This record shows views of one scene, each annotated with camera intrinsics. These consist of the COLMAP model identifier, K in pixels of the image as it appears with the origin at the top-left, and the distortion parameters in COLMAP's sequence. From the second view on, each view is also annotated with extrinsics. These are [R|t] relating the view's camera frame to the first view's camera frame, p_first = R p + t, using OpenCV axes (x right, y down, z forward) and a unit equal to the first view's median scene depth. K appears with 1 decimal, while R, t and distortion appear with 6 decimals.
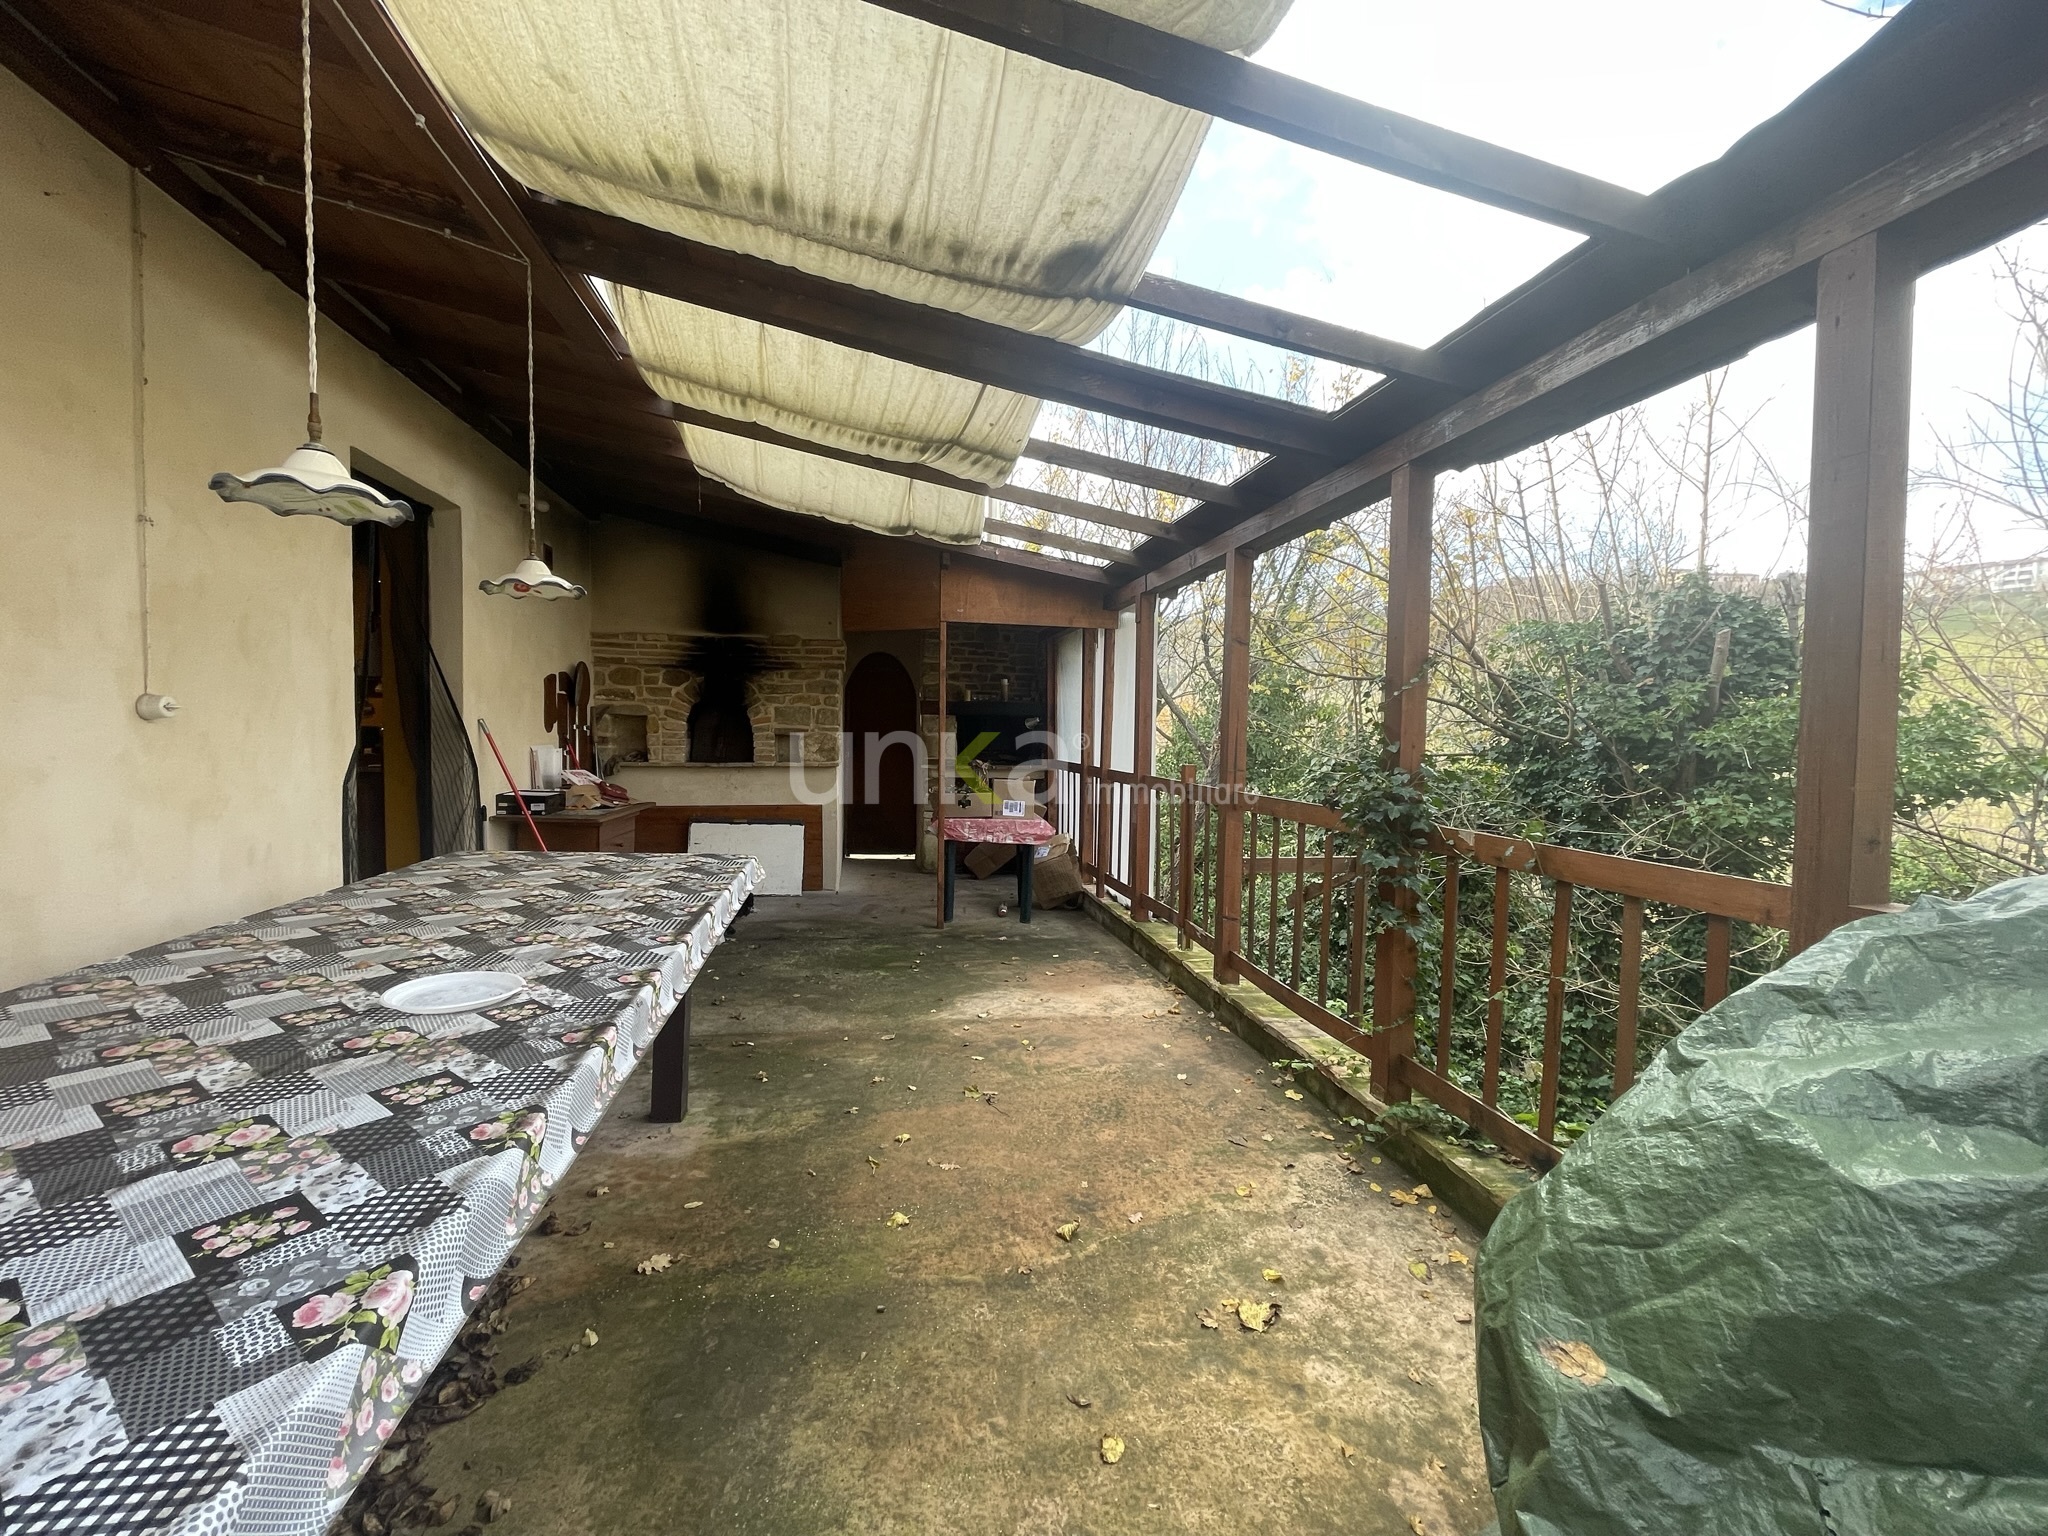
lens RADIAL K [[823.2, 0, 1020.1], [0, 823.2, 765.5], [0, 0, 1]] dist [-0.002043, -0.002165]
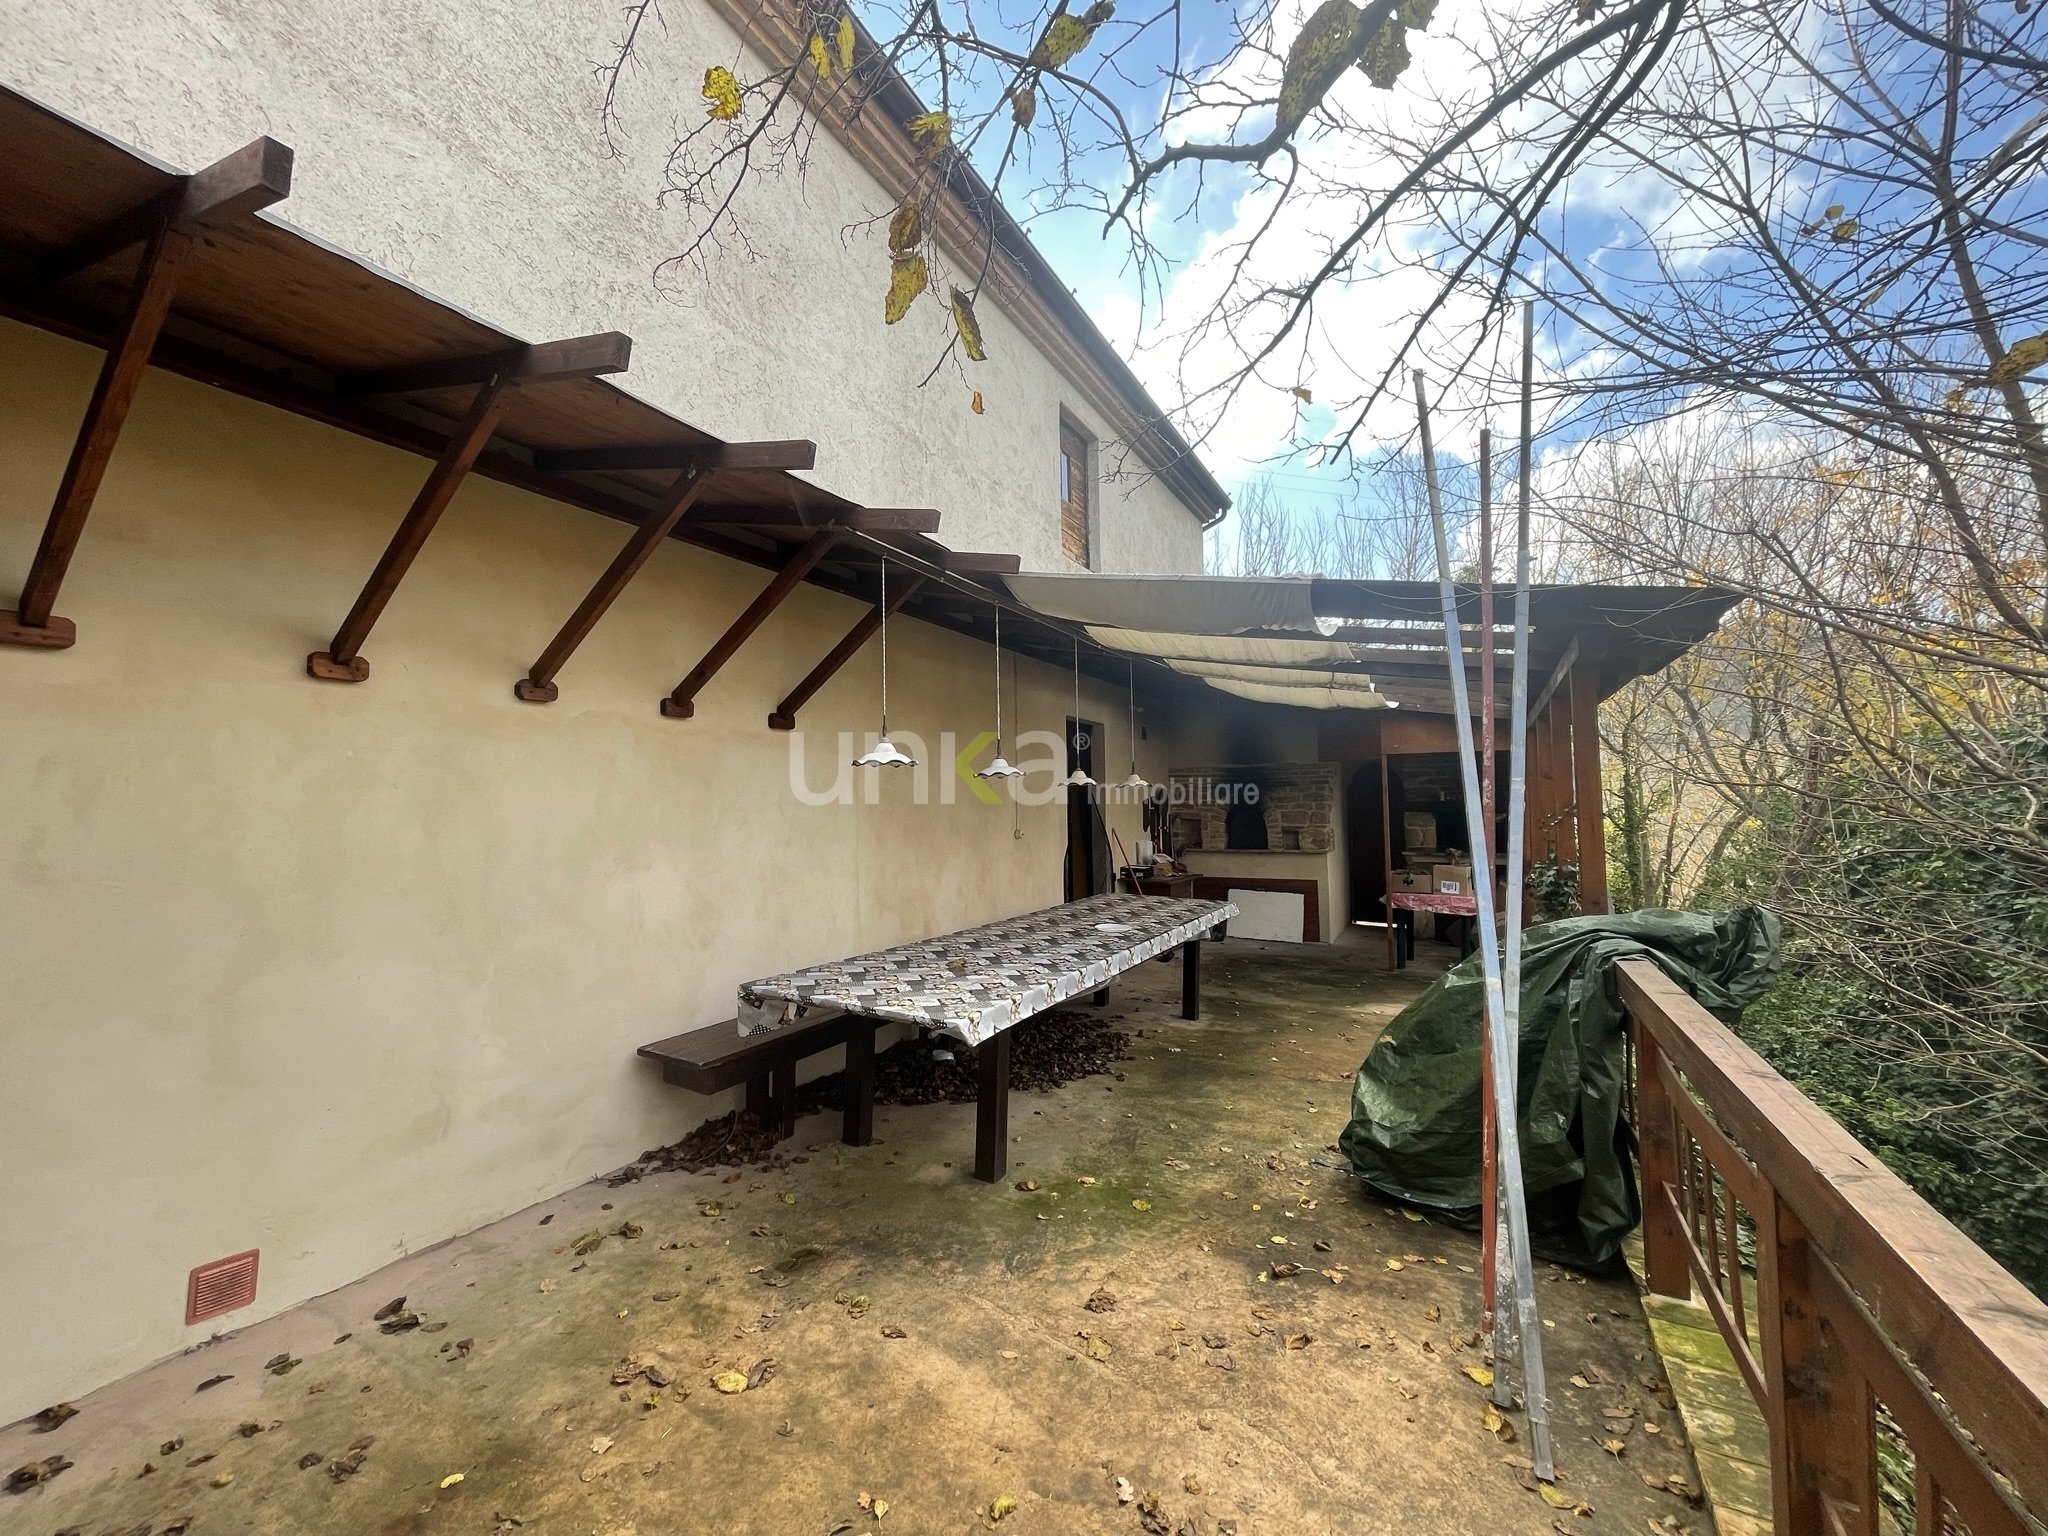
lens RADIAL K [[823.2, 0, 1011.1], [0, 823.2, 752.5], [0, 0, 1]] dist [-0.002043, -0.002165]
pose [[0.768490, -0.063340, -0.636719, 0.384108], [-0.006499, 0.994265, -0.106751, -0.022857], [0.639828, 0.086175, 0.763671, -0.616645]]
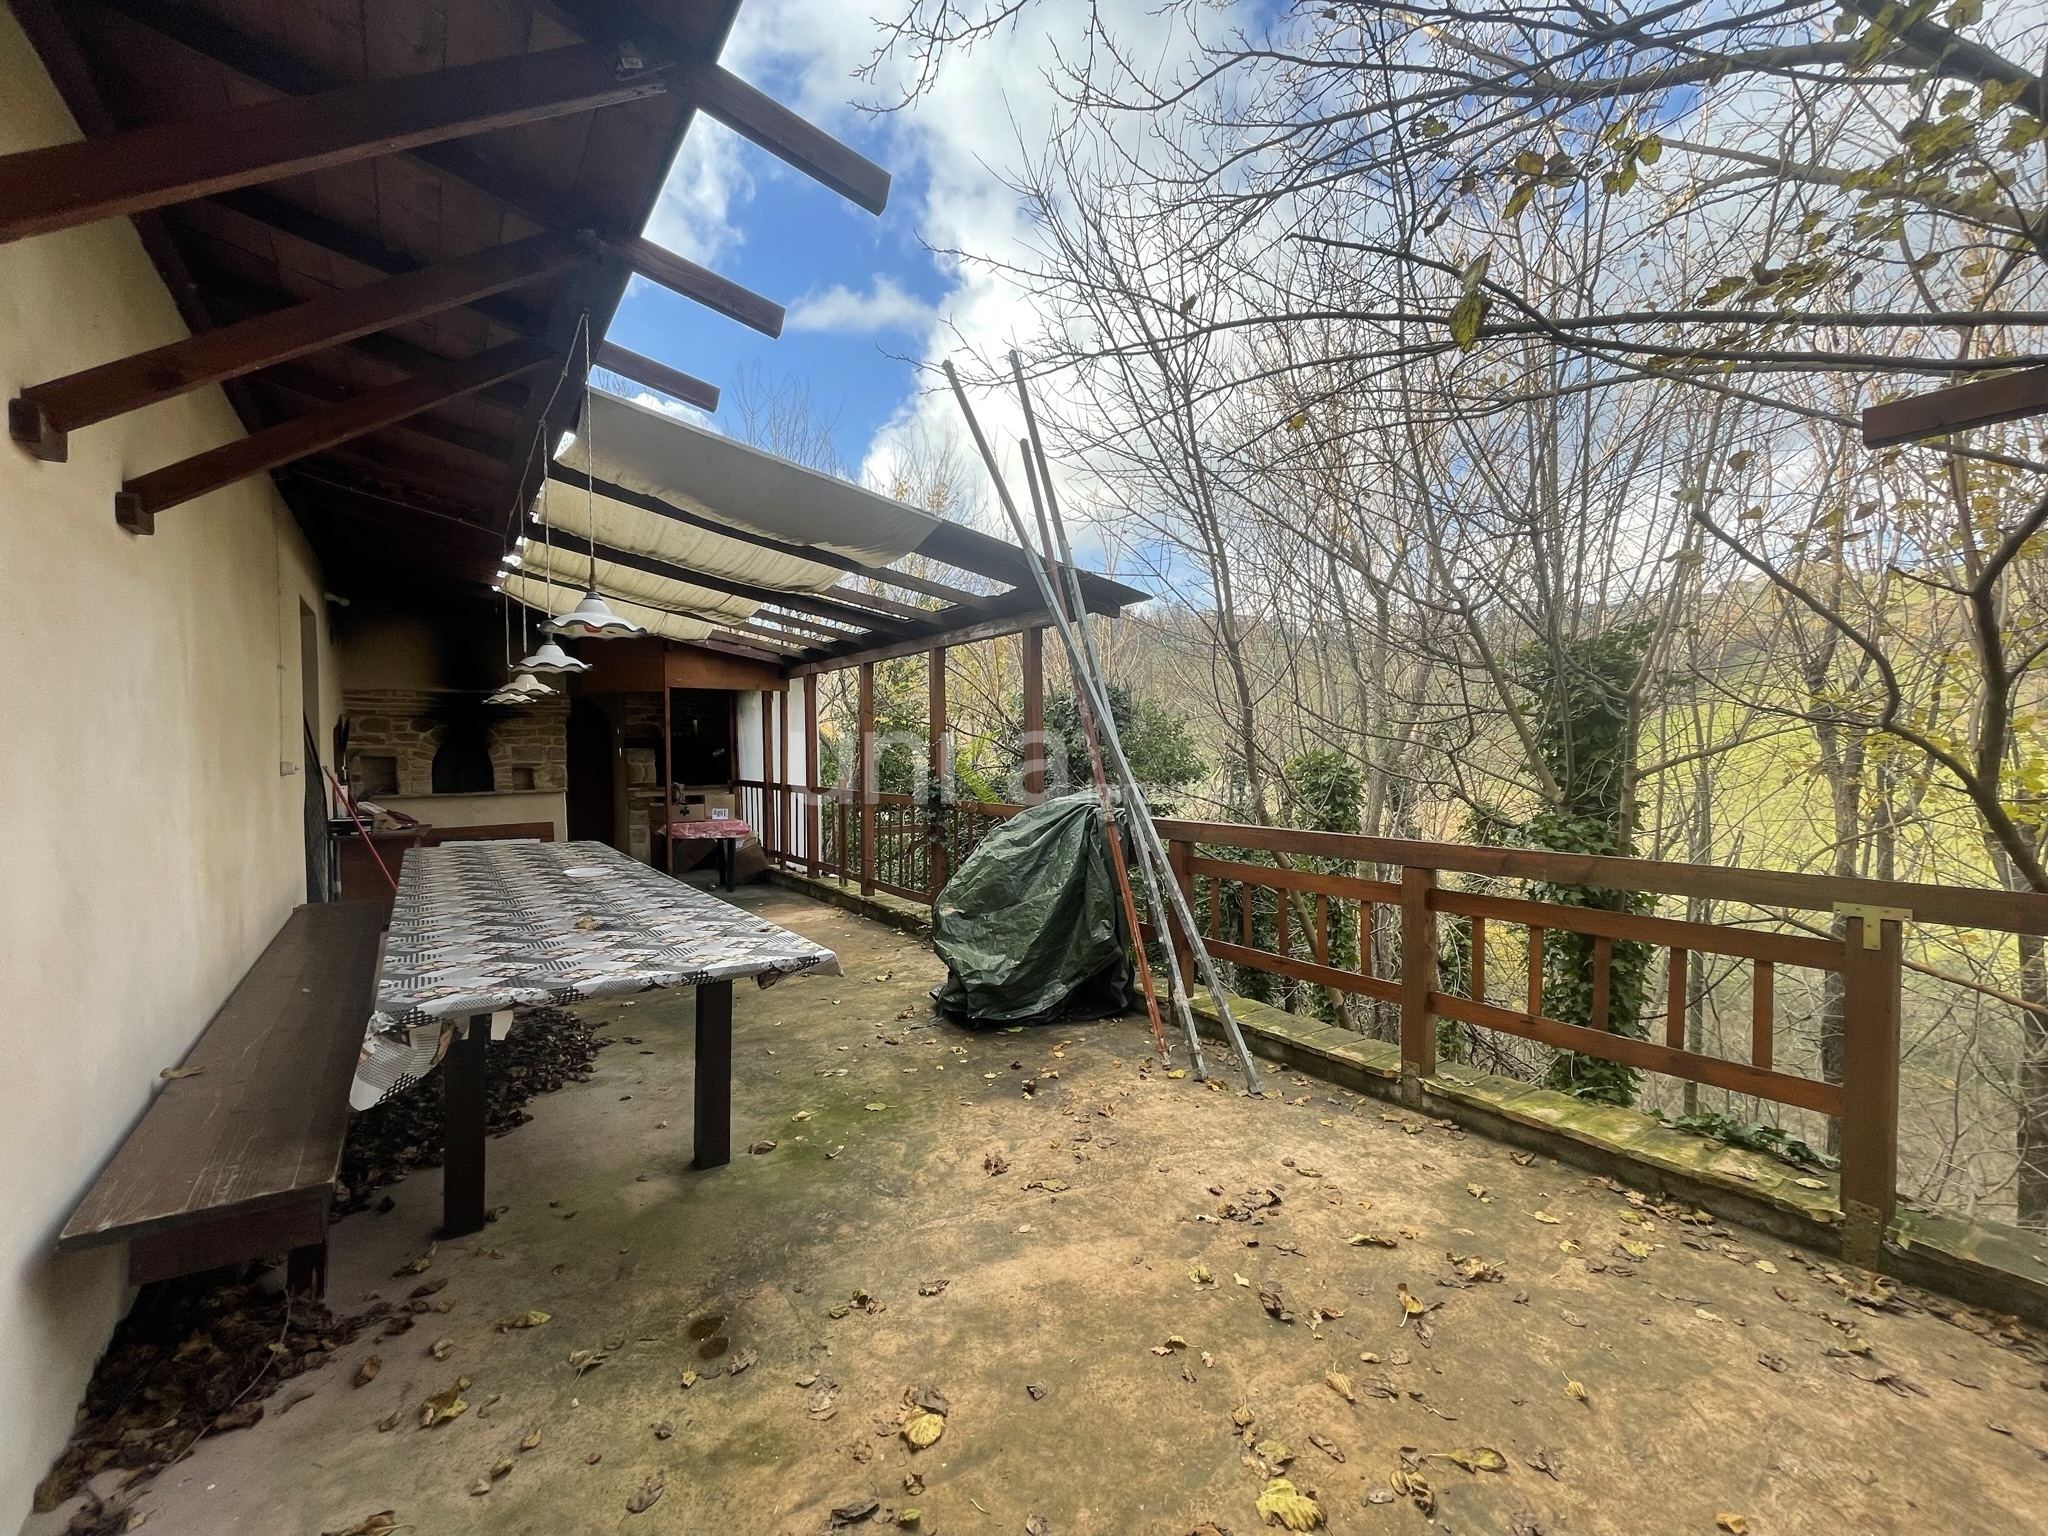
lens RADIAL K [[823.2, 0, 1011.2], [0, 823.2, 776.3], [0, 0, 1]] dist [-0.002043, -0.002165]
pose [[0.910296, -0.038342, 0.412179, -0.171190], [0.040848, 0.999162, 0.002731, 0.003460], [-0.411938, 0.014351, 0.911099, -0.674207]]
